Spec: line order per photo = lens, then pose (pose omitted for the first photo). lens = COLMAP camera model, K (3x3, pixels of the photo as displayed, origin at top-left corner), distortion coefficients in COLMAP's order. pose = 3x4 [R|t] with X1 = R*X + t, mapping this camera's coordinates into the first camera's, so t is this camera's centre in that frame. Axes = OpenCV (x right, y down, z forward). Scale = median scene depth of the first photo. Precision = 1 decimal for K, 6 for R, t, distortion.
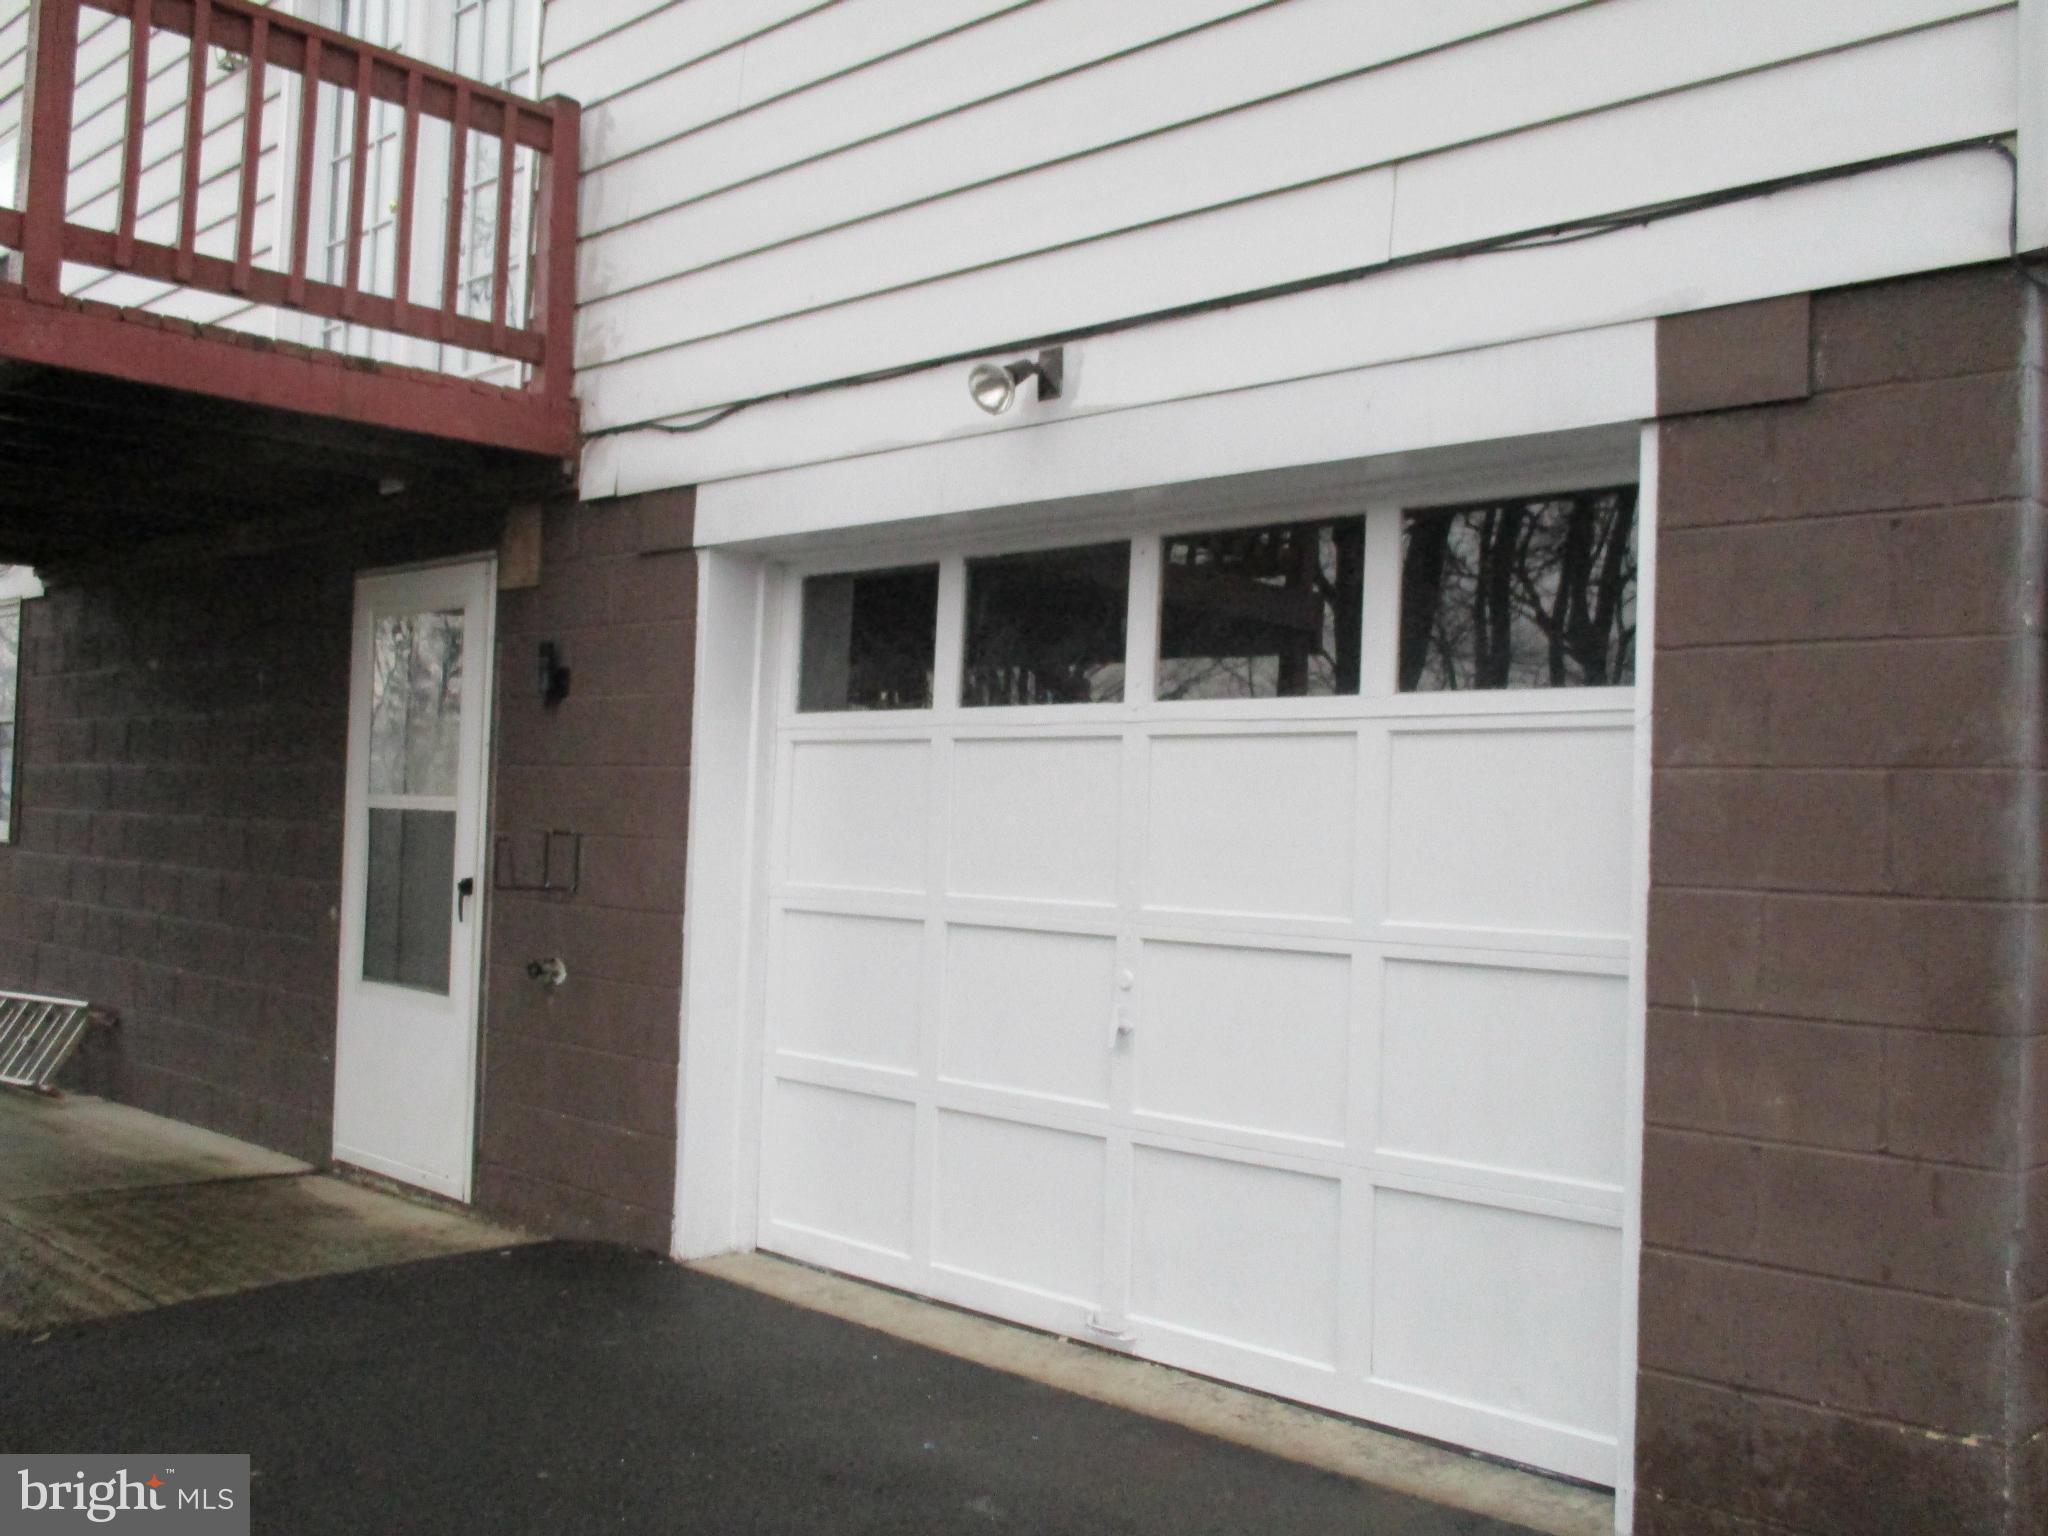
lens RADIAL K [[1944.8, 0, 1012.6], [0, 1944.8, 763.2], [0, 0, 1]] dist [-0.018820, 0.000000]
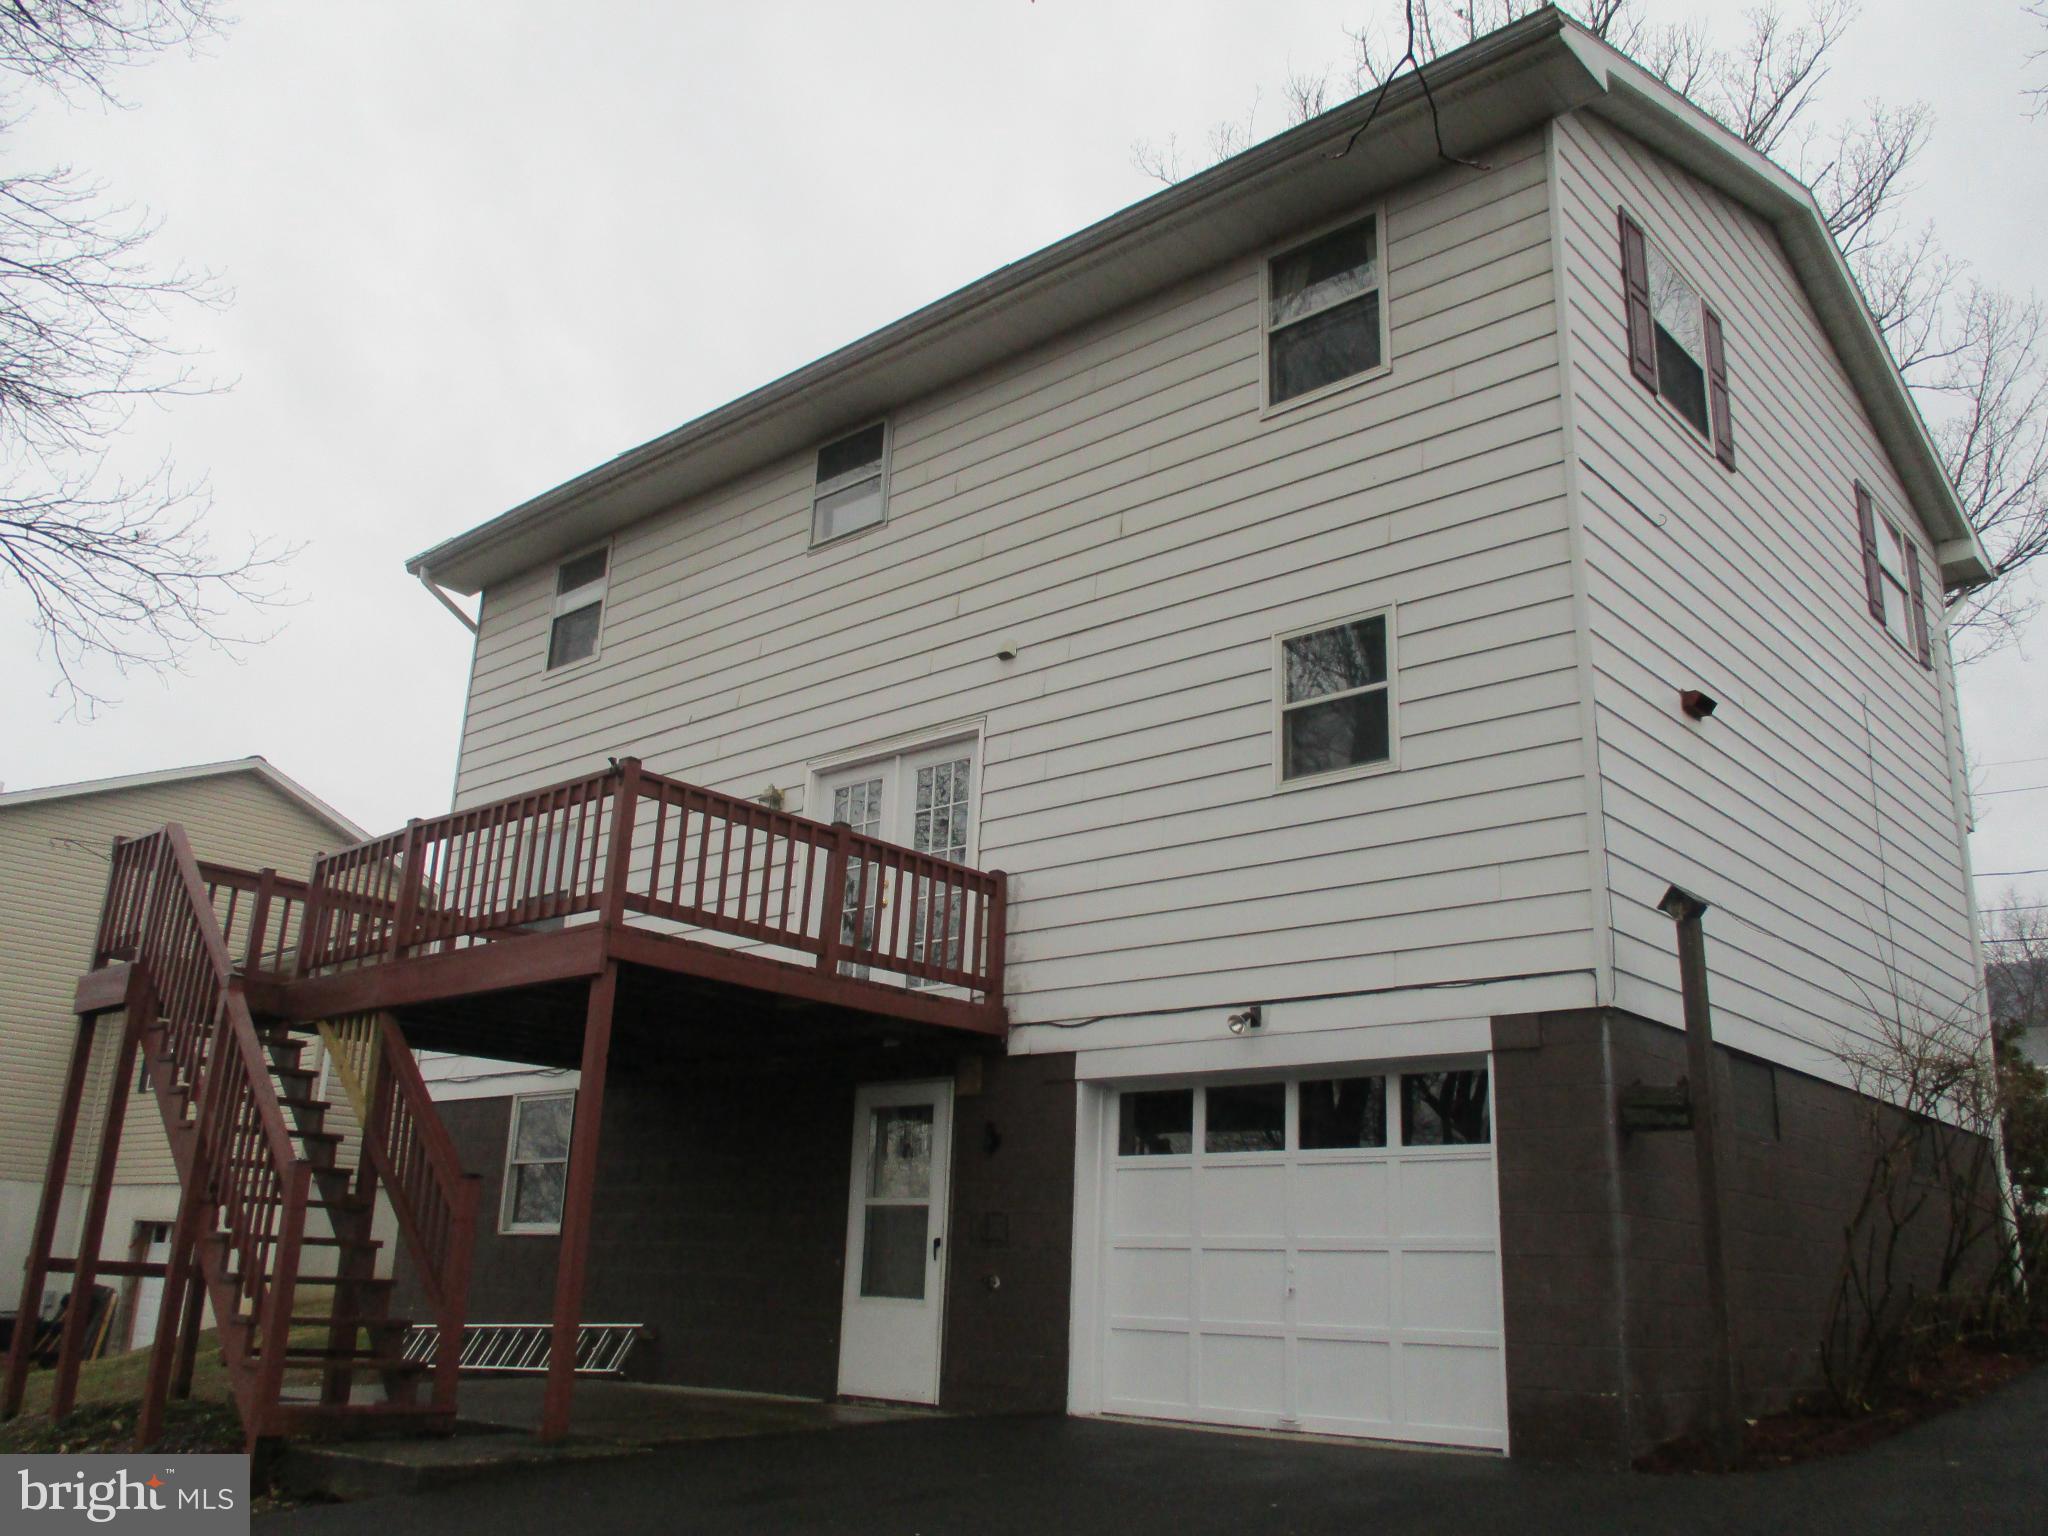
lens RADIAL K [[1720.0, 0, 1018.7], [0, 1720.0, 764.2], [0, 0, 1]] dist [-0.031767, 0.027773]
pose [[0.999178, 0.015020, 0.037643, -0.289911], [-0.004771, 0.965924, -0.258784, 0.047128], [-0.040247, 0.258391, 0.965202, -0.942886]]
